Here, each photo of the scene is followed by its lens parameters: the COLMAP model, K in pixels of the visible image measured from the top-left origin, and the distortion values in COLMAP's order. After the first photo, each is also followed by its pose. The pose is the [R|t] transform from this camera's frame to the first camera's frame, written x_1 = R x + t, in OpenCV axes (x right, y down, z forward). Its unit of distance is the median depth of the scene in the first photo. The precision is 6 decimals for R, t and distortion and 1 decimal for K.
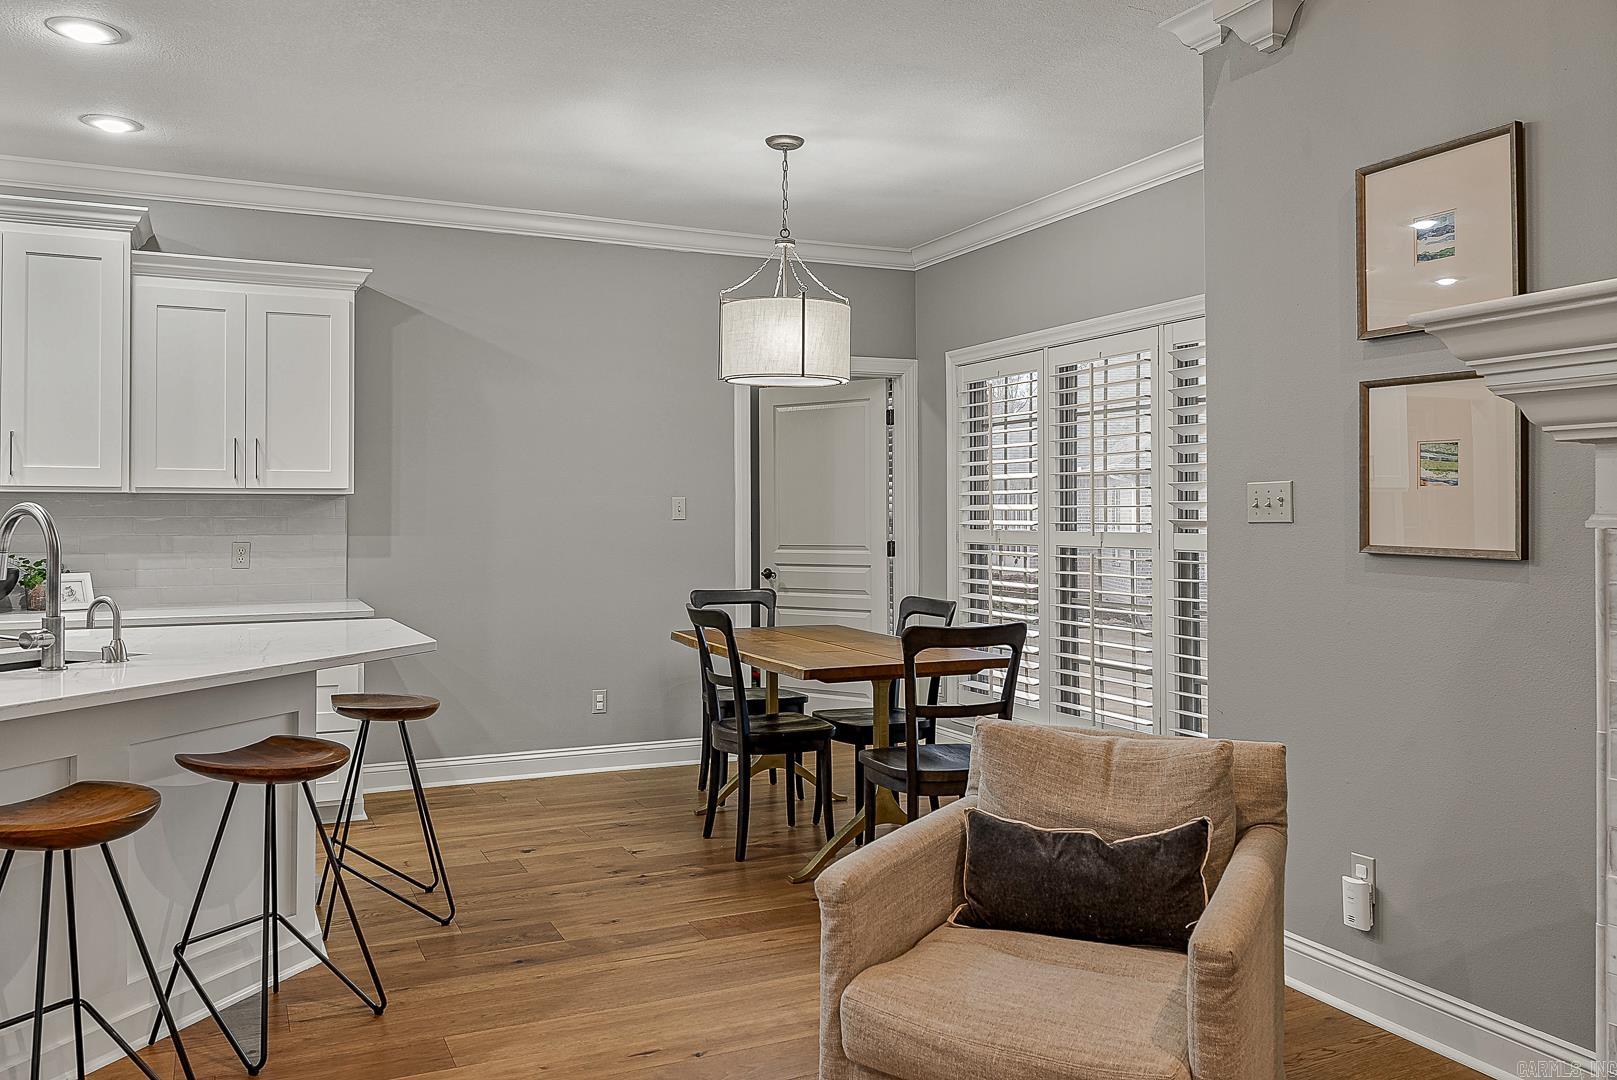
lens RADIAL K [[1274.1, 0, 828.1], [0, 1274.1, 500.4], [0, 0, 1]] dist [-0.006992, -0.005739]
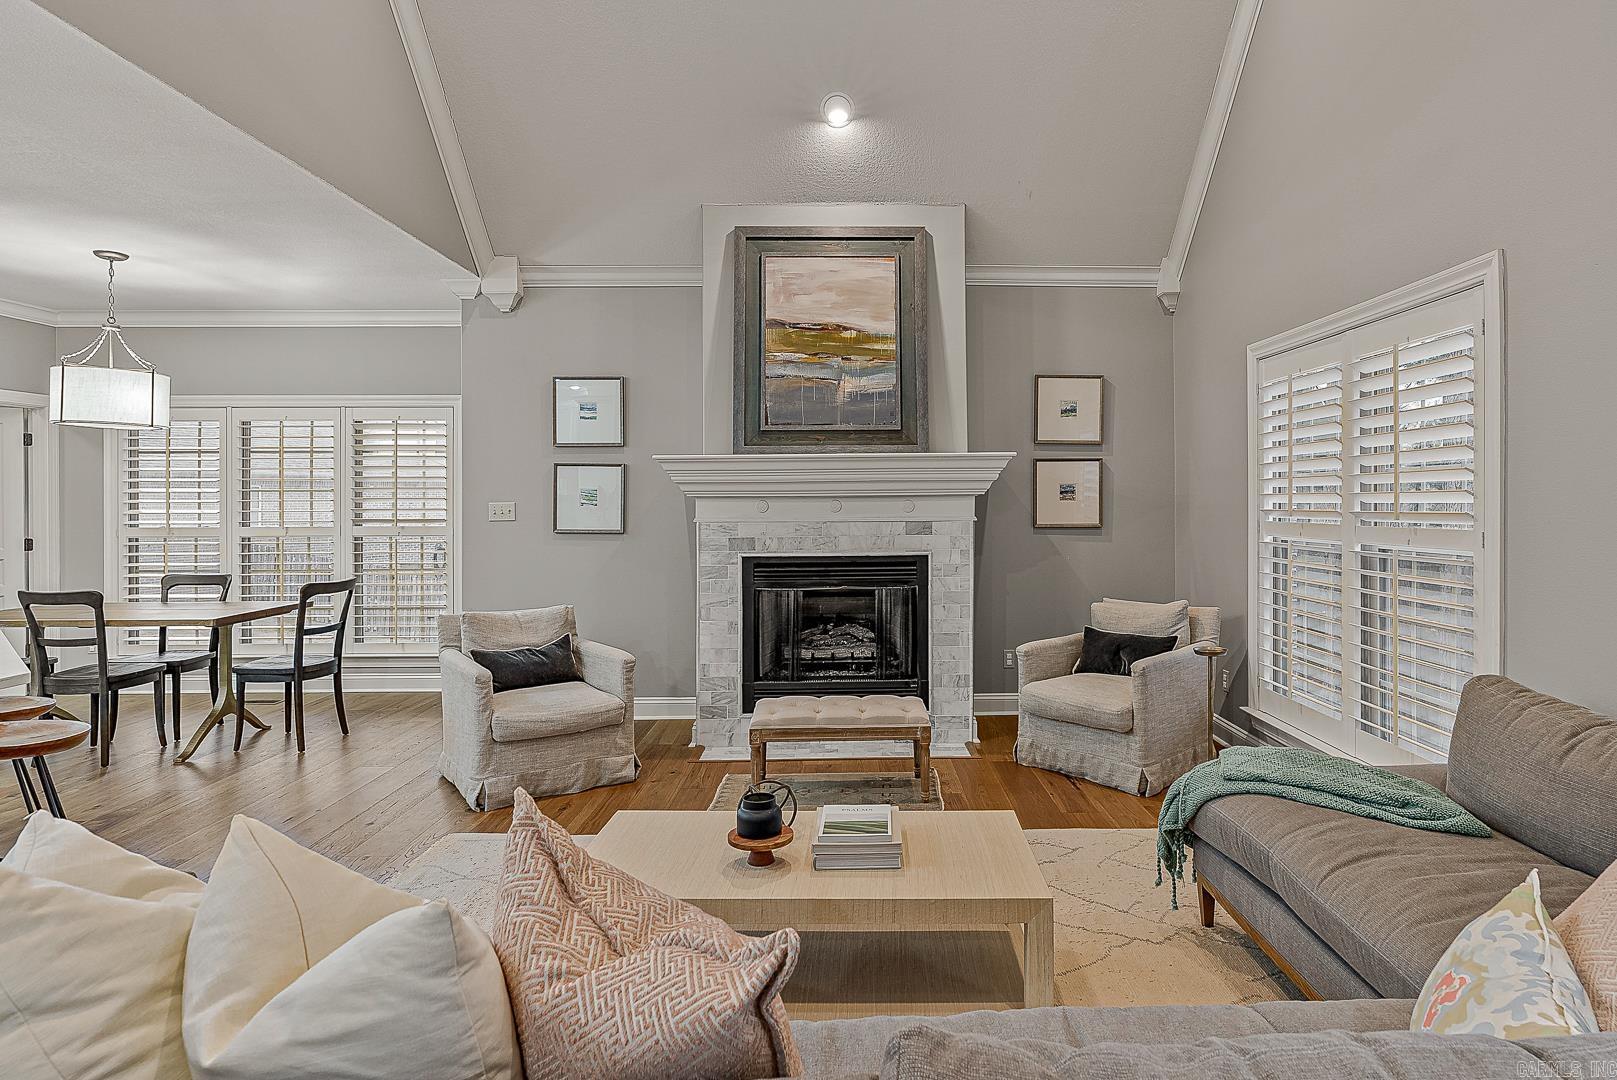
lens RADIAL K [[873.0, 0, 872.3], [0, 873.0, 491.4], [0, 0, 1]] dist [-0.012891, 0.005388]
pose [[0.401699, 0.011042, 0.915705, -0.479620], [-0.006547, 0.999936, -0.009186, -0.014668], [-0.915748, -0.002305, 0.401745, -0.132375]]
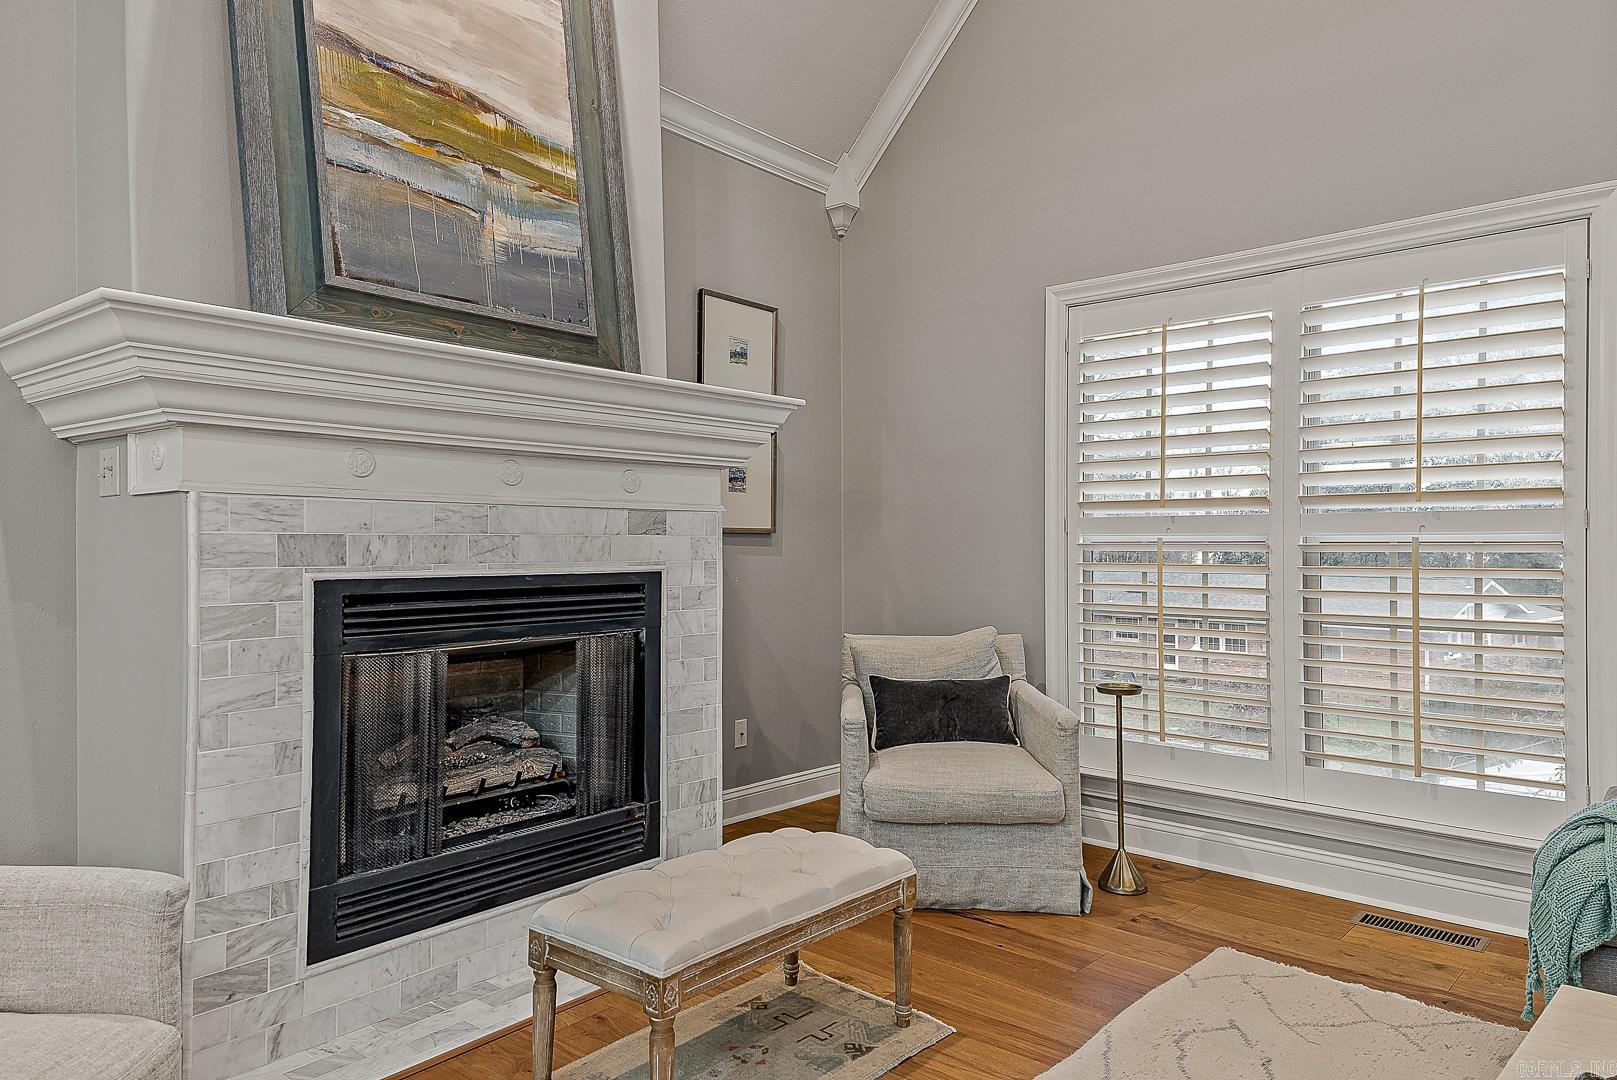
lens RADIAL K [[1060.6, 0, 809.5], [0, 1060.6, 546.7], [0, 0, 1]] dist [0.116912, -0.020632]
pose [[-0.399445, -0.001123, 0.916756, -0.238492], [-0.013420, 0.999899, -0.004622, 0.026363], [-0.916659, -0.014149, -0.399420, 0.303810]]
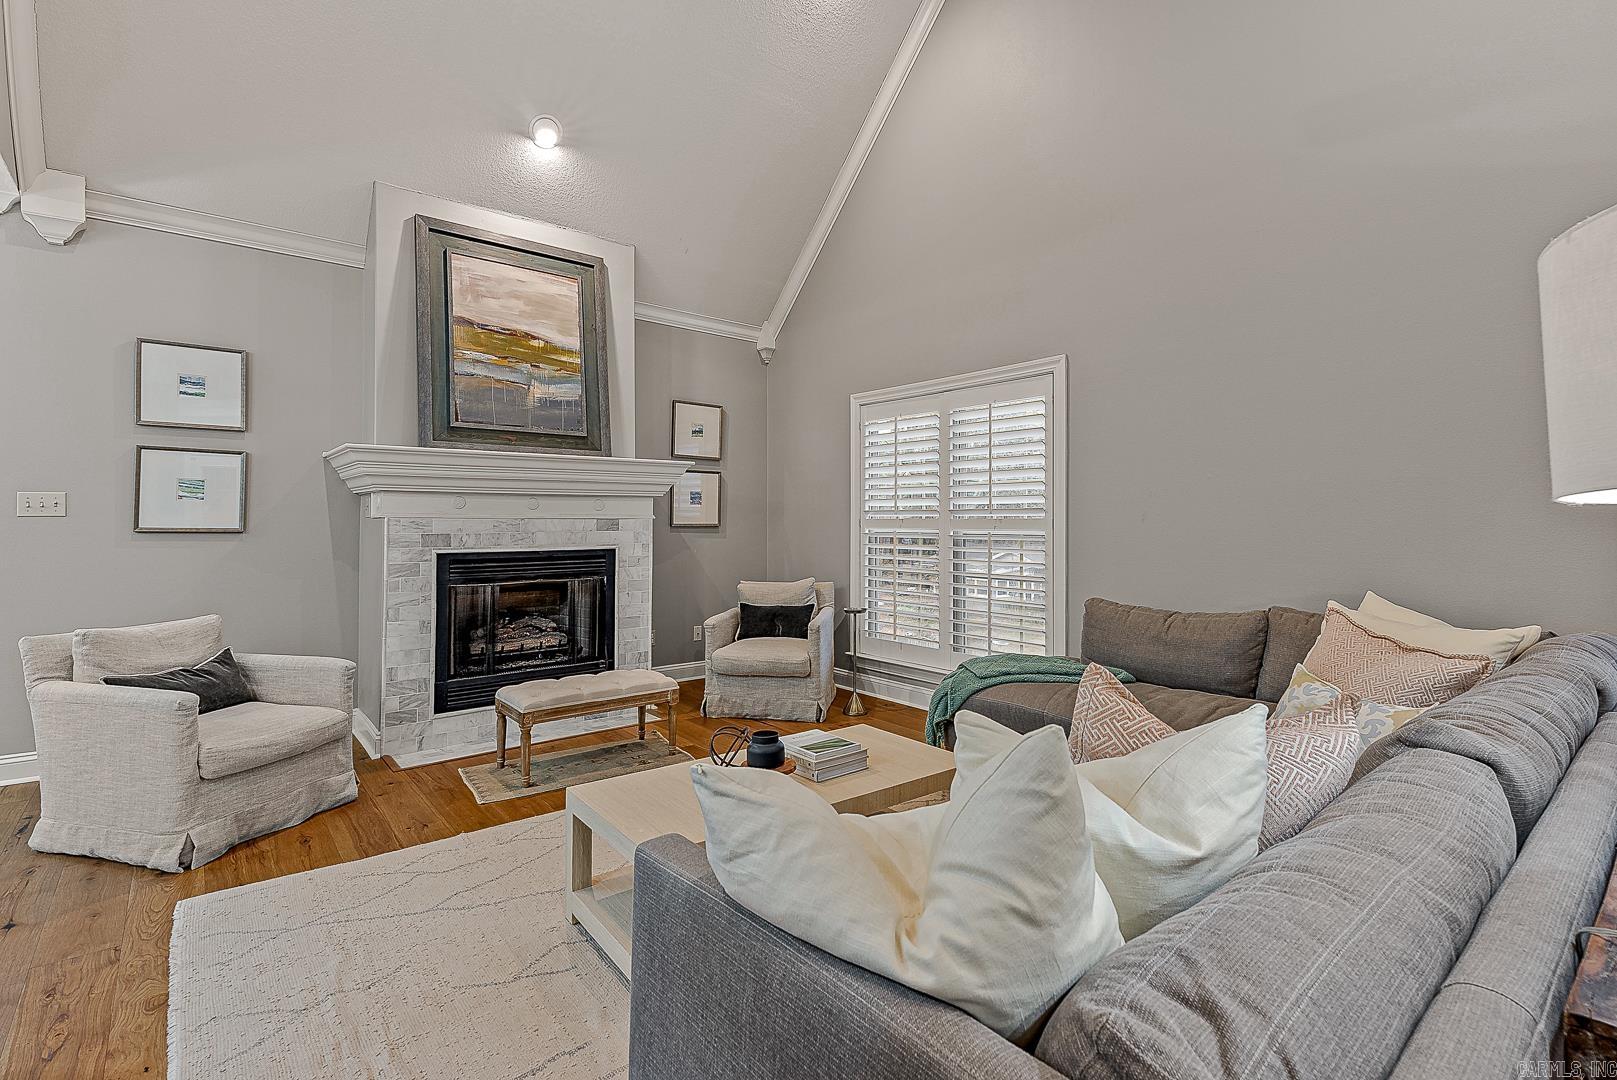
lens RADIAL K [[746.6, 0, 812.7], [0, 746.6, 500.1], [0, 0, 1]] dist [0.007808, 0.001528]
pose [[-0.243406, 0.028756, 0.969498, -0.529813], [-0.012484, 0.999385, -0.032776, 0.009461], [-0.969844, -0.020081, -0.242897, 0.143296]]
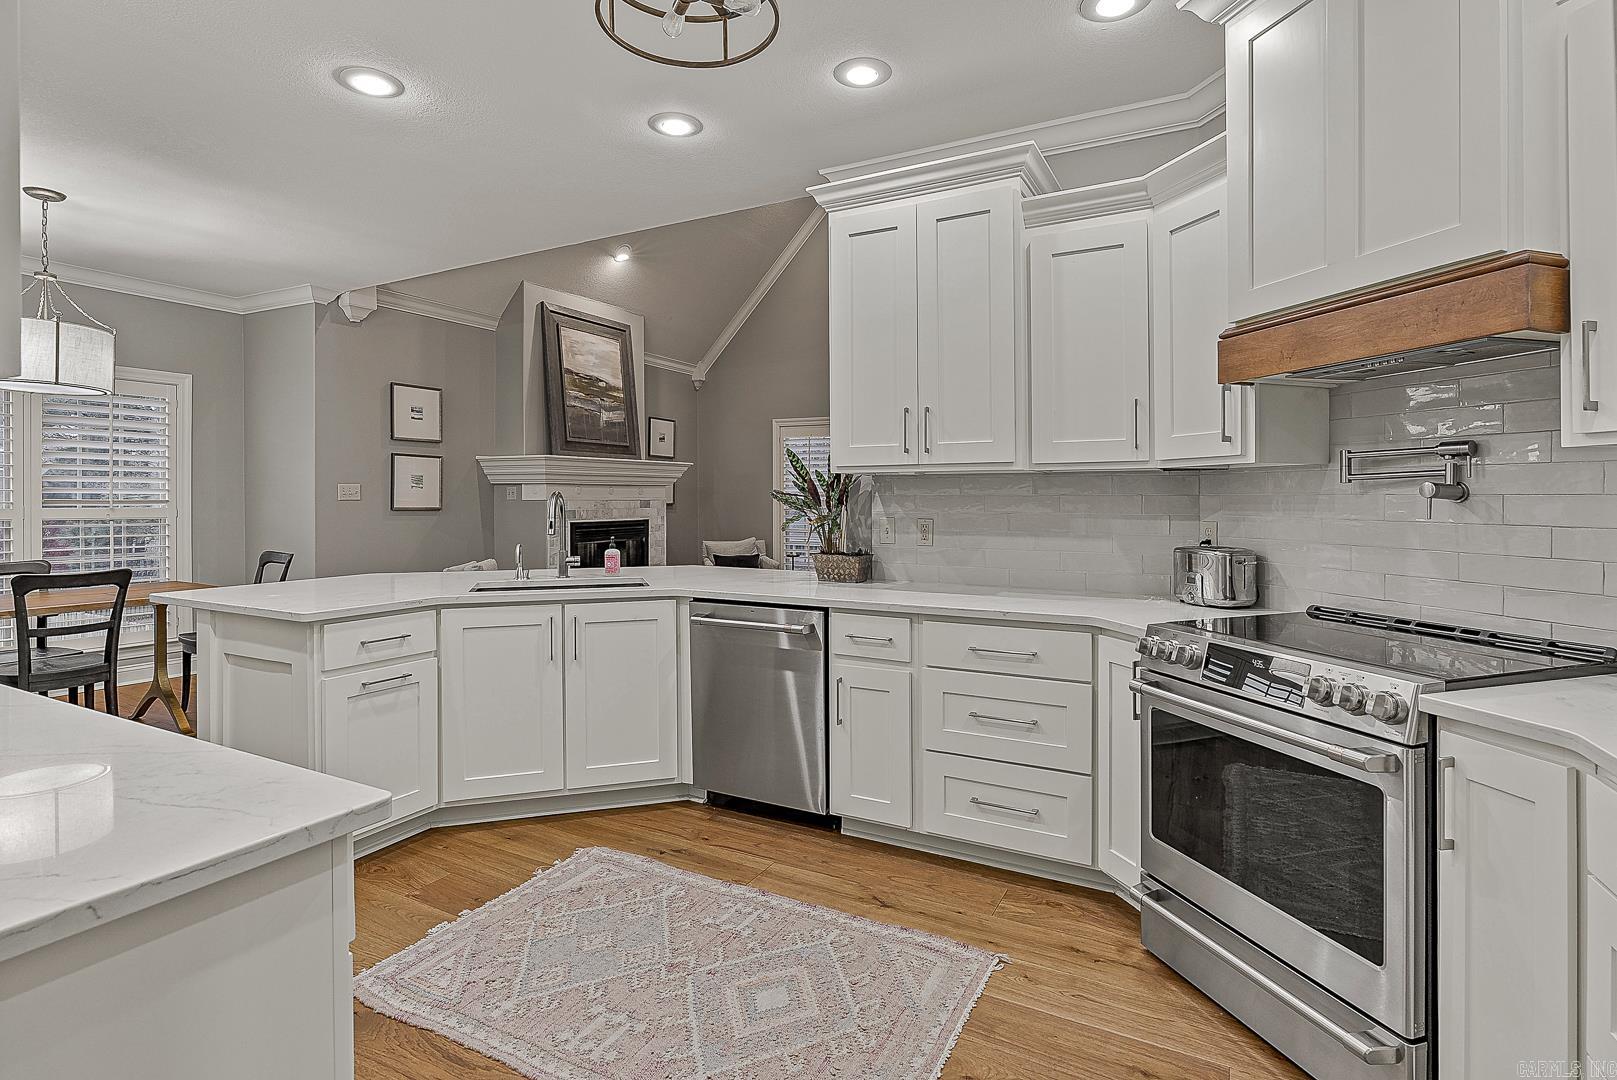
lens RADIAL K [[791.0, 0, 812.6], [0, 791.0, 480.9], [0, 0, 1]] dist [-0.008049, 0.003945]
pose [[-0.593543, 0.017264, 0.804617, -0.912096], [-0.010451, 0.999520, -0.029156, 0.009331], [-0.804735, -0.025714, -0.593078, 0.712542]]
